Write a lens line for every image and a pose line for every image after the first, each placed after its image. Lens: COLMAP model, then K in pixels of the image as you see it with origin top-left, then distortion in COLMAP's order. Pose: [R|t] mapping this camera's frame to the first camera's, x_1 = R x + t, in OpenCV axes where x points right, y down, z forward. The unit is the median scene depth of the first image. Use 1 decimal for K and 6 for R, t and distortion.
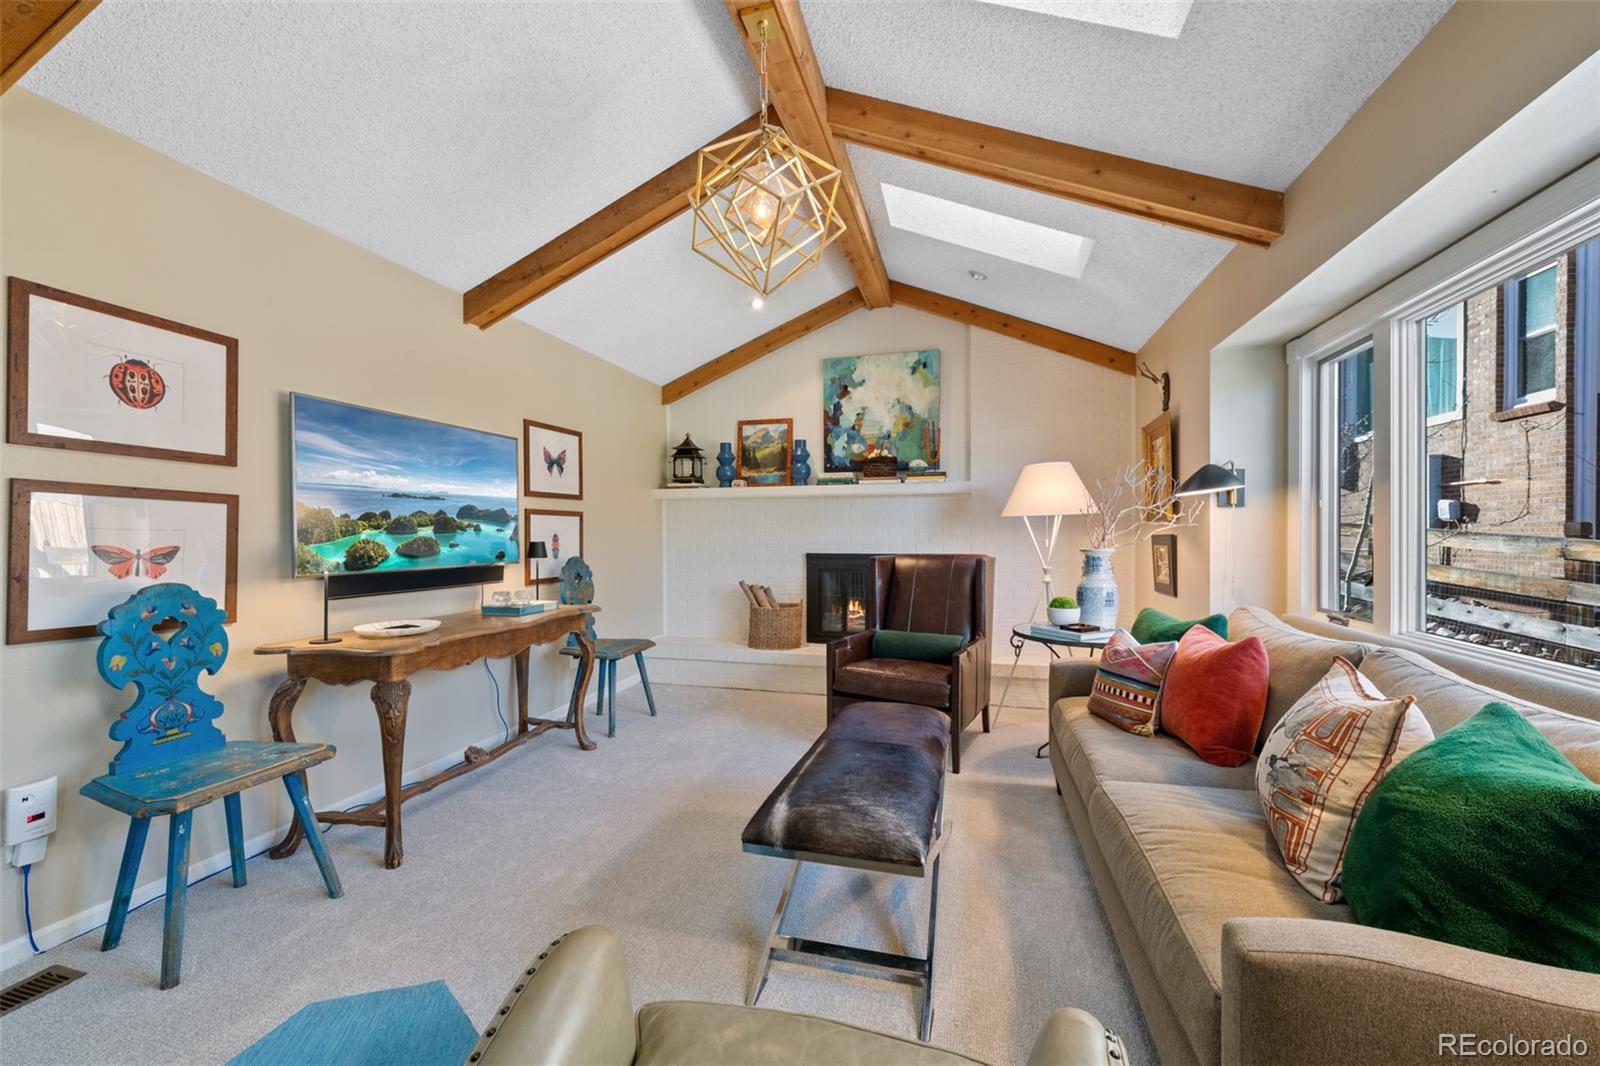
lens RADIAL K [[639.3, 0, 802.2], [0, 639.3, 537.0], [0, 0, 1]] dist [0.007463, -0.000480]
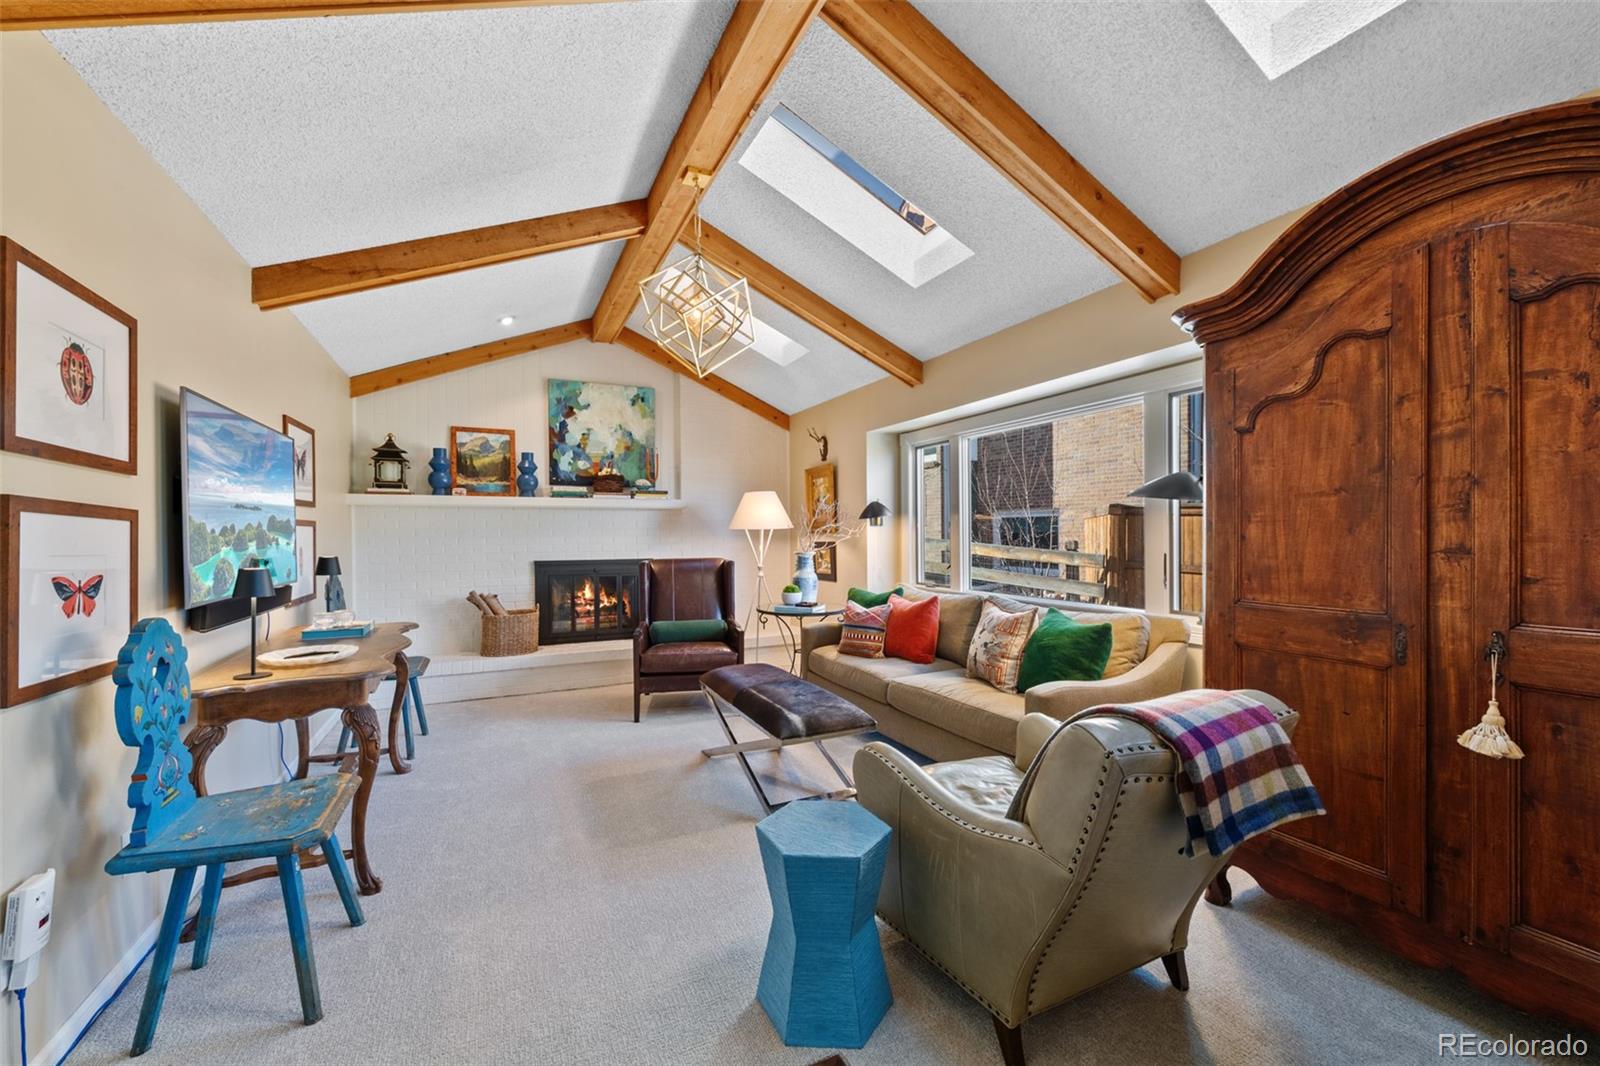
lens RADIAL K [[639.3, 0, 801.4], [0, 639.3, 530.8], [0, 0, 1]] dist [0.007463, -0.000480]
pose [[0.749073, 0.001406, 0.662486, -0.394137], [0.006092, 0.999941, -0.009010, -0.013045], [-0.662459, 0.010784, 0.749020, -0.086429]]
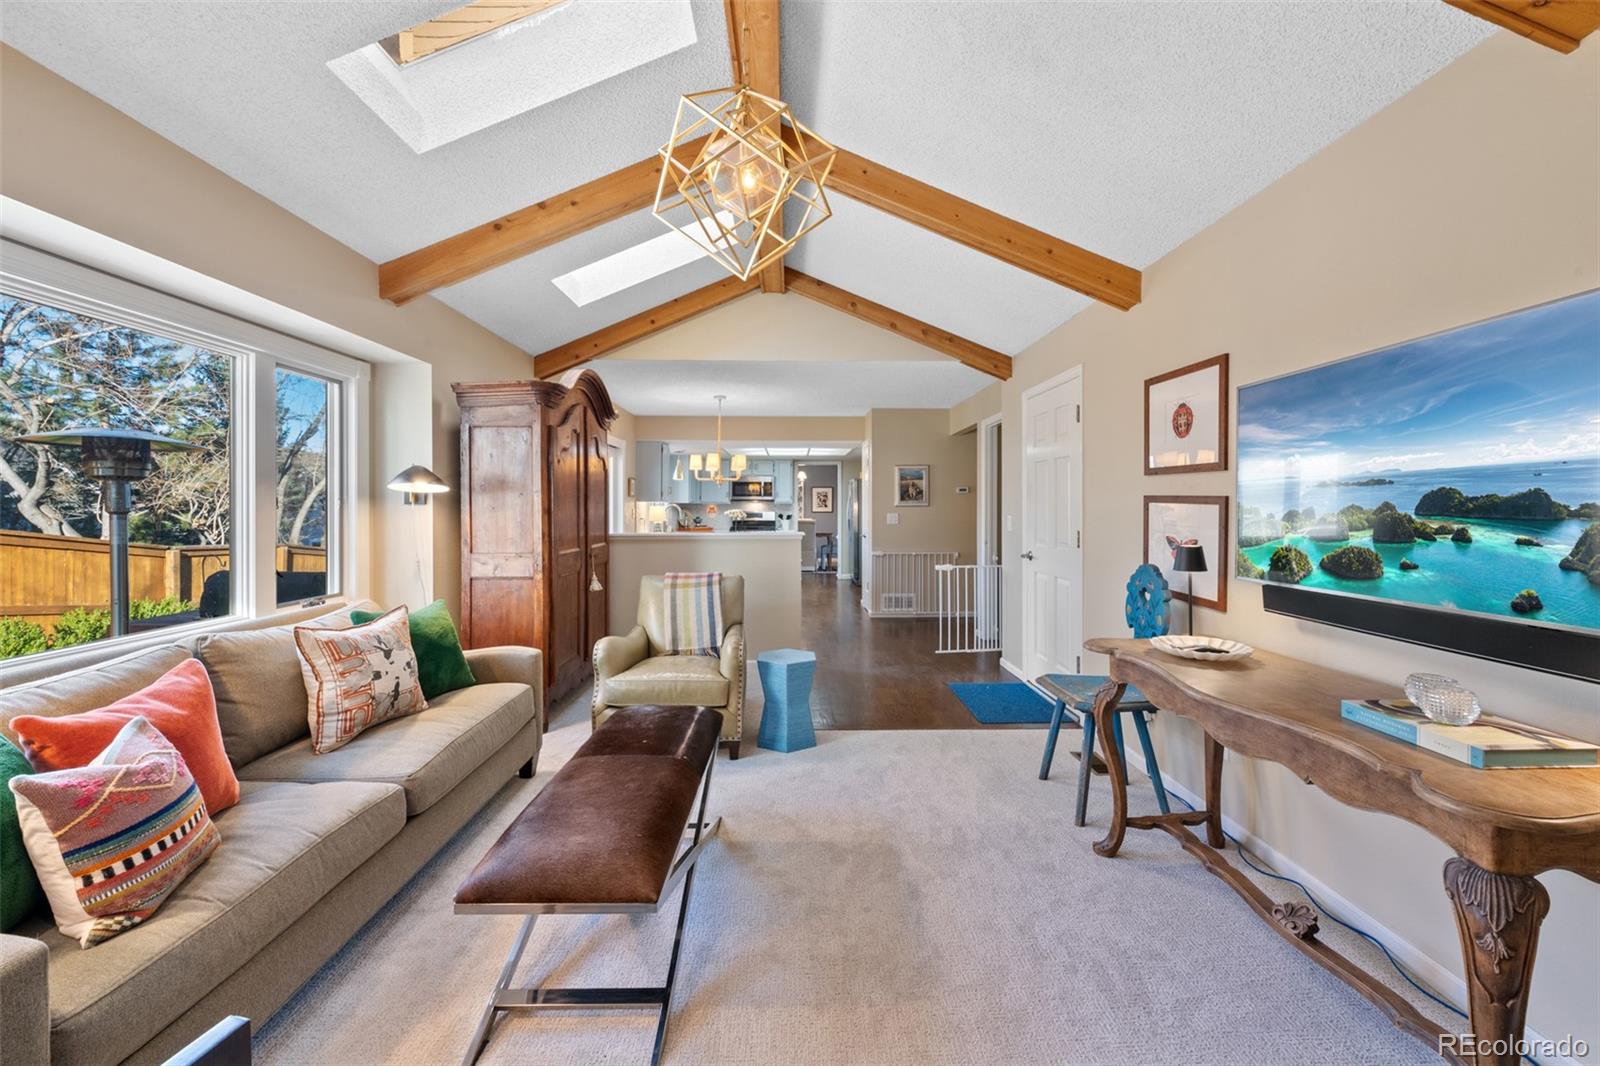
lens RADIAL K [[639.3, 0, 796.2], [0, 639.3, 516.0], [0, 0, 1]] dist [0.007463, -0.000480]
pose [[-0.955877, 0.003471, -0.293748, 0.068011], [-0.001929, 0.999834, 0.018092, -0.025496], [0.293762, 0.017860, -0.955712, 0.915911]]
